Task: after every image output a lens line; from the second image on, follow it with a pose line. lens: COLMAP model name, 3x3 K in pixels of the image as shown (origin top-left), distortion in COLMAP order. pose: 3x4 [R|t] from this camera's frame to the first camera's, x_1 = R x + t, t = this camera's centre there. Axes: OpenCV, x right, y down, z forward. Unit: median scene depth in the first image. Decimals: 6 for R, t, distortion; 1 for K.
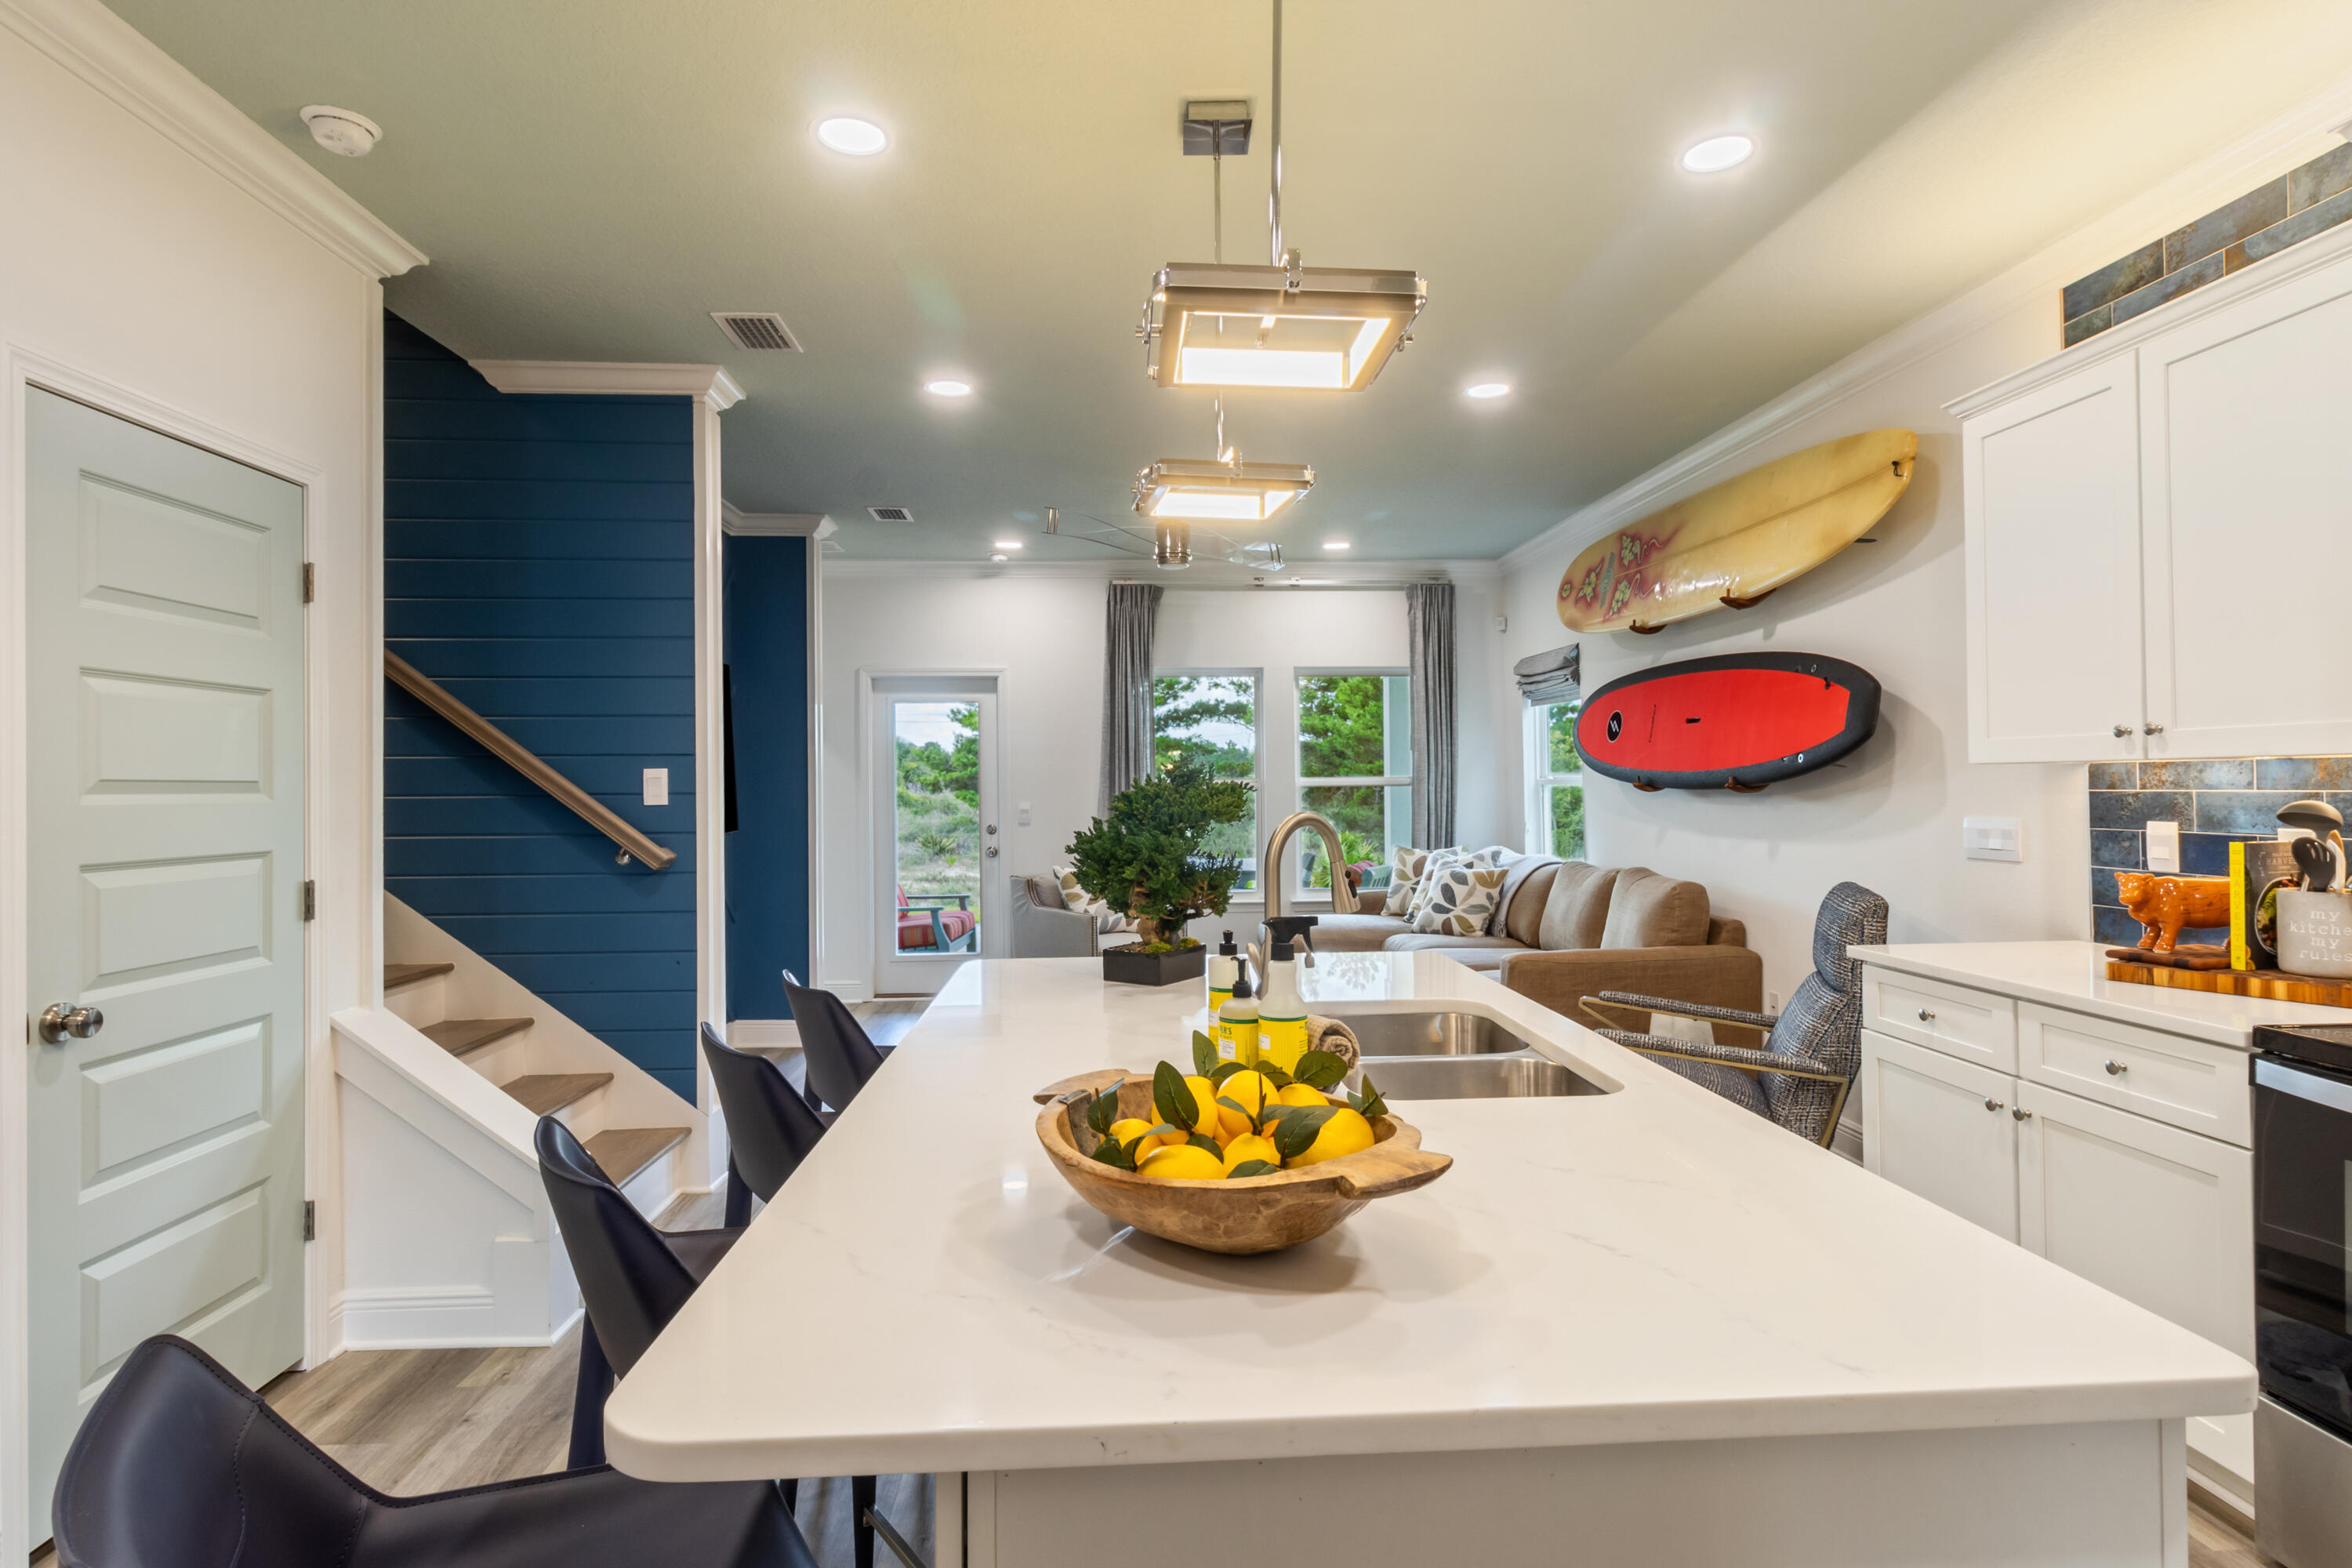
lens RADIAL K [[1096.3, 0, 1178.8], [0, 1096.3, 785.9], [0, 0, 1]] dist [0.000853, 0.001201]
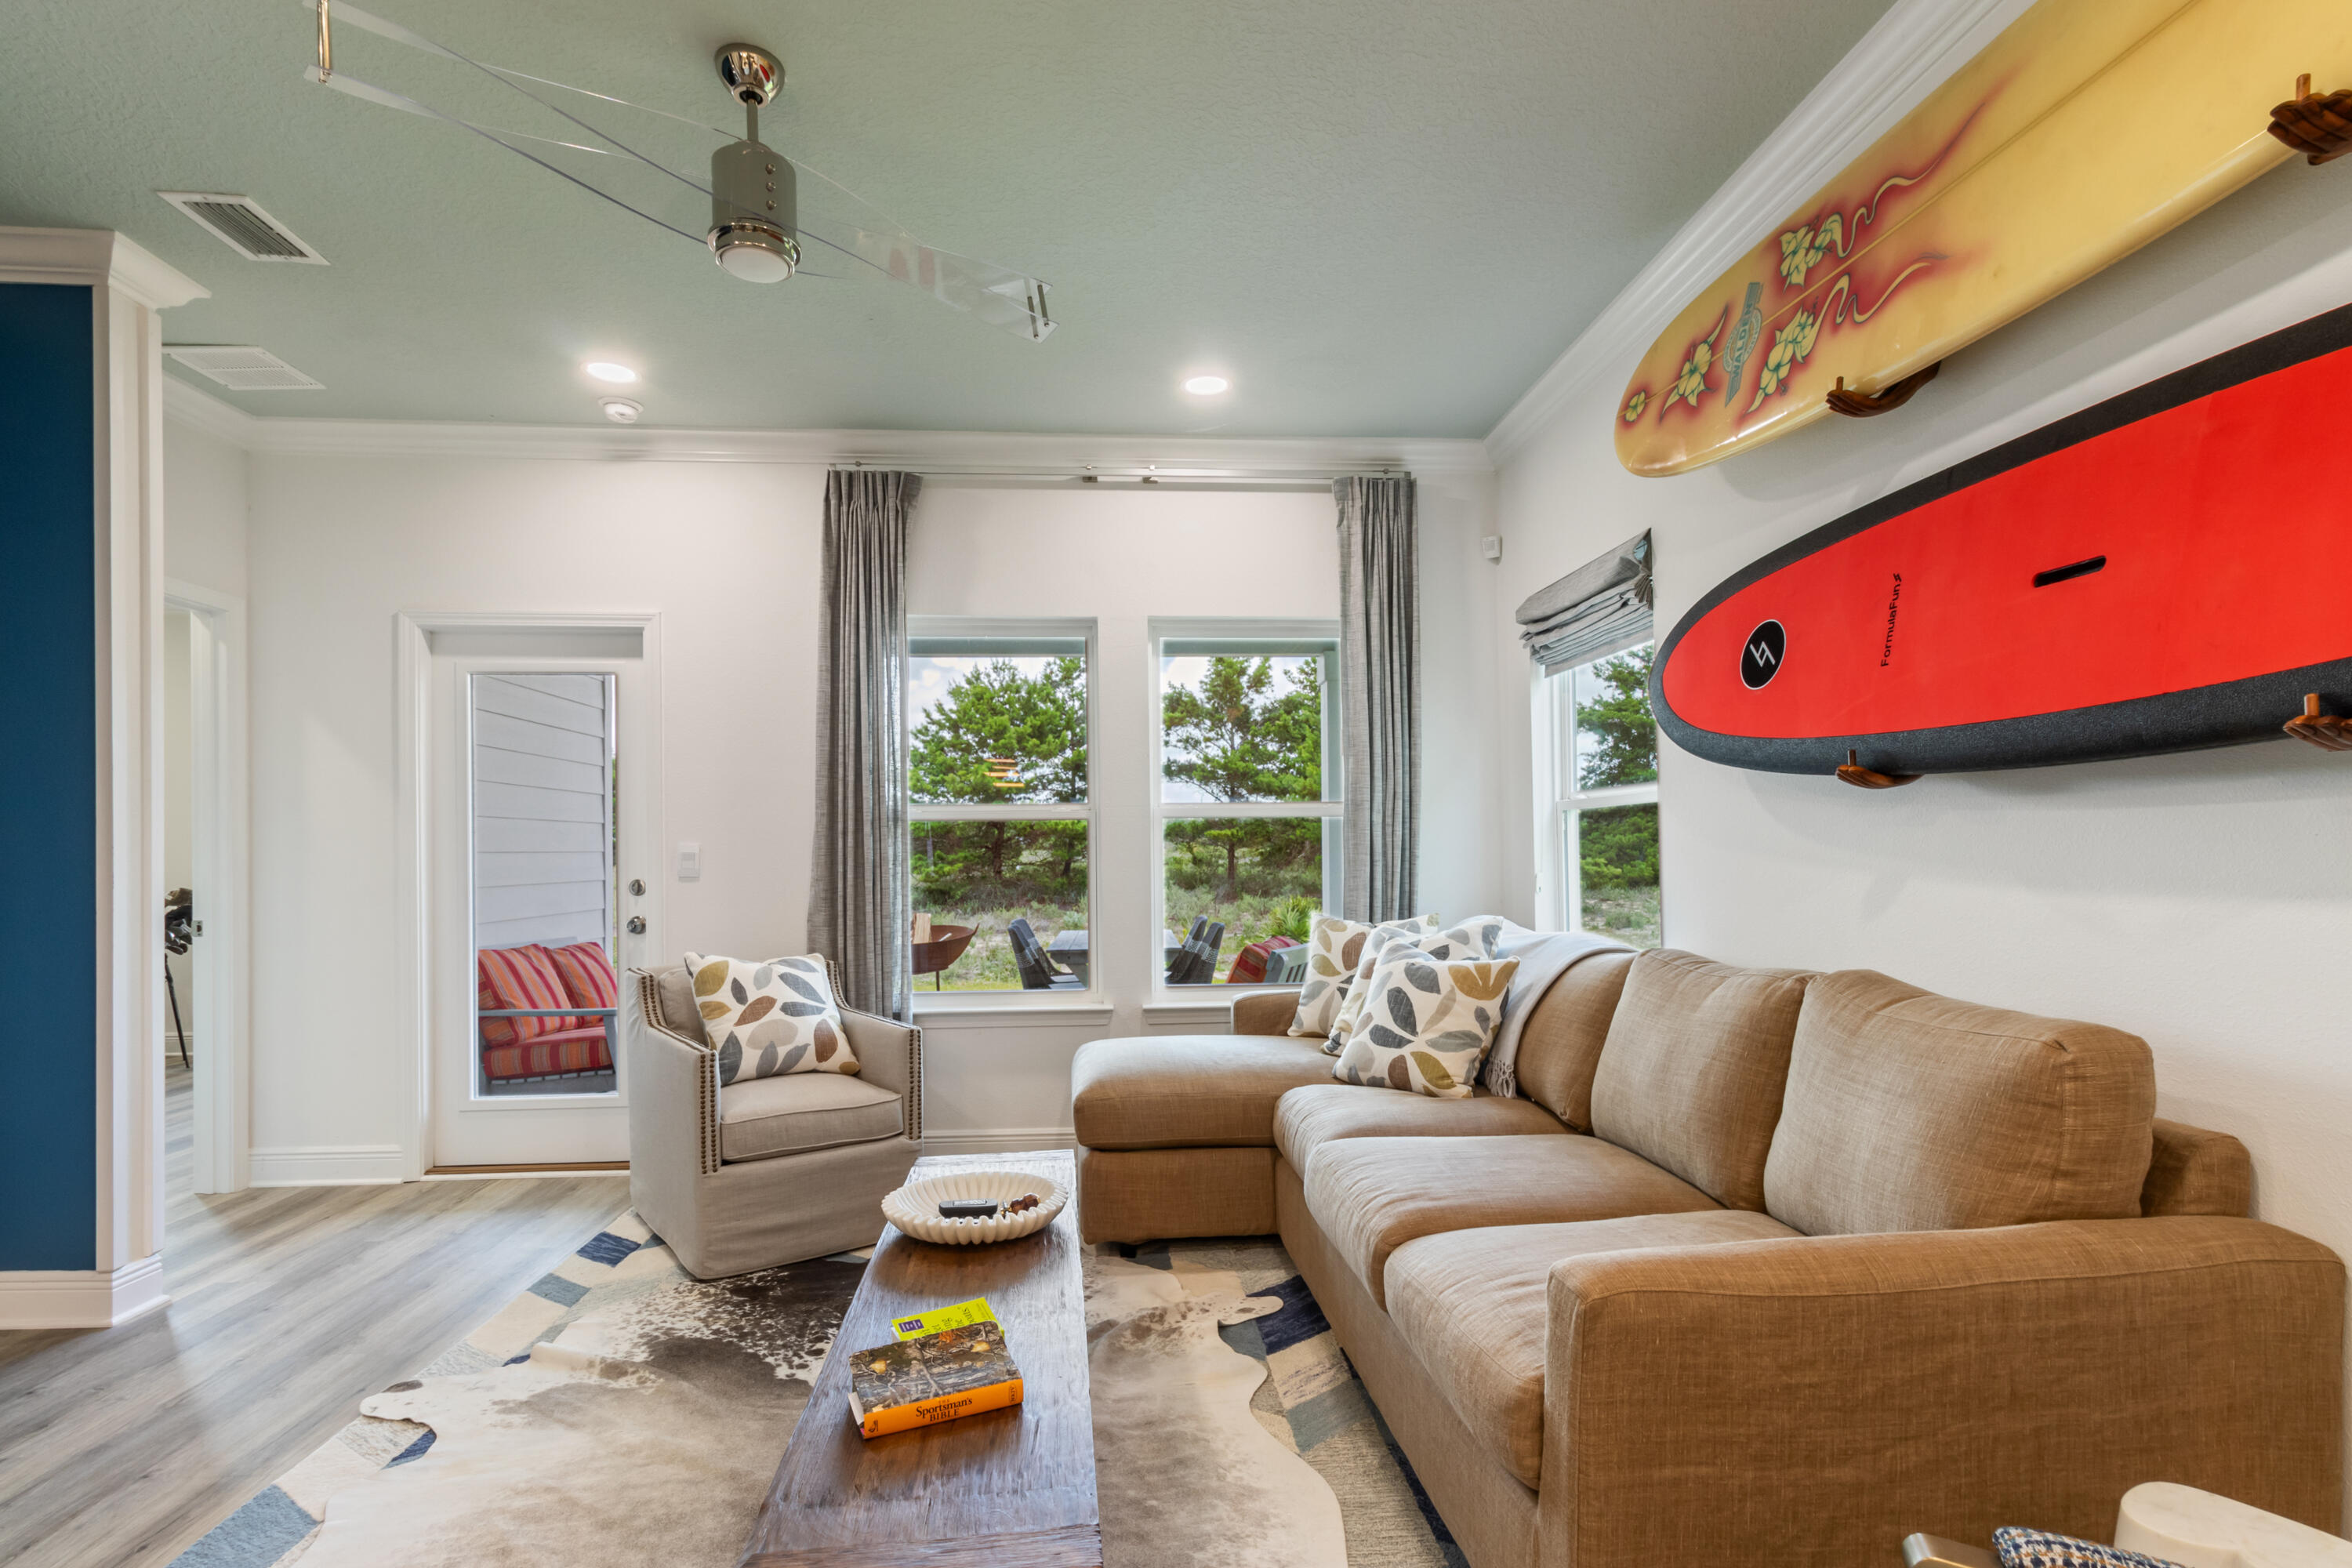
lens RADIAL K [[1096.3, 0, 1150.7], [0, 1096.3, 850.4], [0, 0, 1]] dist [0.000853, 0.001201]
pose [[0.999985, 0.000547, 0.005497, 0.122800], [-0.000540, 0.999999, -0.001347, 0.024009], [-0.005497, 0.001344, 0.999984, 0.476333]]
